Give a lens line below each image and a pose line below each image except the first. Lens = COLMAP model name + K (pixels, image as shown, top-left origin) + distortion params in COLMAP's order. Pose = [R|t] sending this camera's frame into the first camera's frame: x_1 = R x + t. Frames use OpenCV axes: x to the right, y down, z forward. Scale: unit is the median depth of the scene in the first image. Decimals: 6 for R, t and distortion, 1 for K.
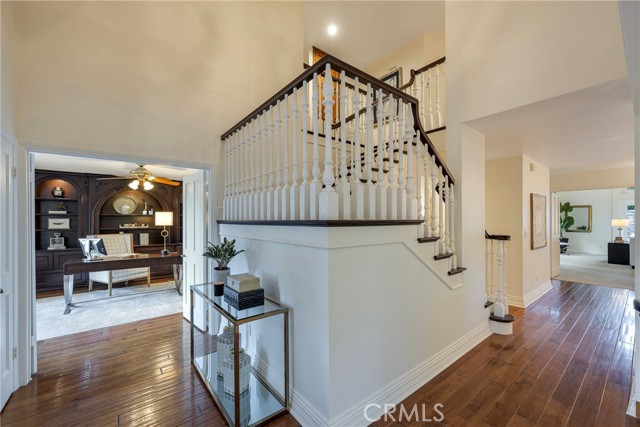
lens RADIAL K [[260.1, 0, 322.3], [0, 260.1, 217.9], [0, 0, 1]] dist [0.000786, 0.000030]
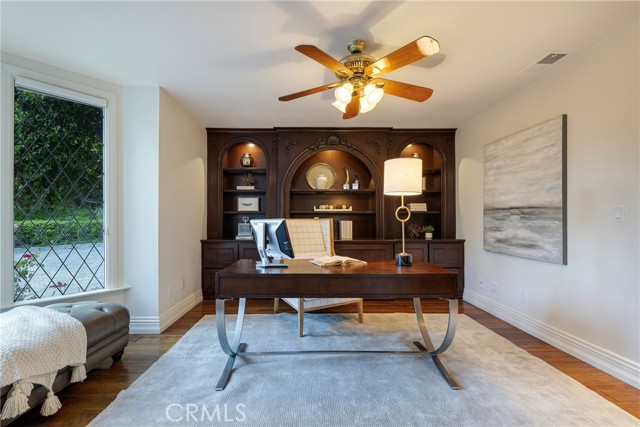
lens RADIAL K [[260.1, 0, 322.3], [0, 260.1, 217.9], [0, 0, 1]] dist [0.000786, 0.000030]
pose [[0.812201, 0.001963, -0.583375, -0.425018], [-0.001405, 0.999998, 0.001409, 0.059311], [0.583376, -0.000324, 0.812202, 0.537317]]
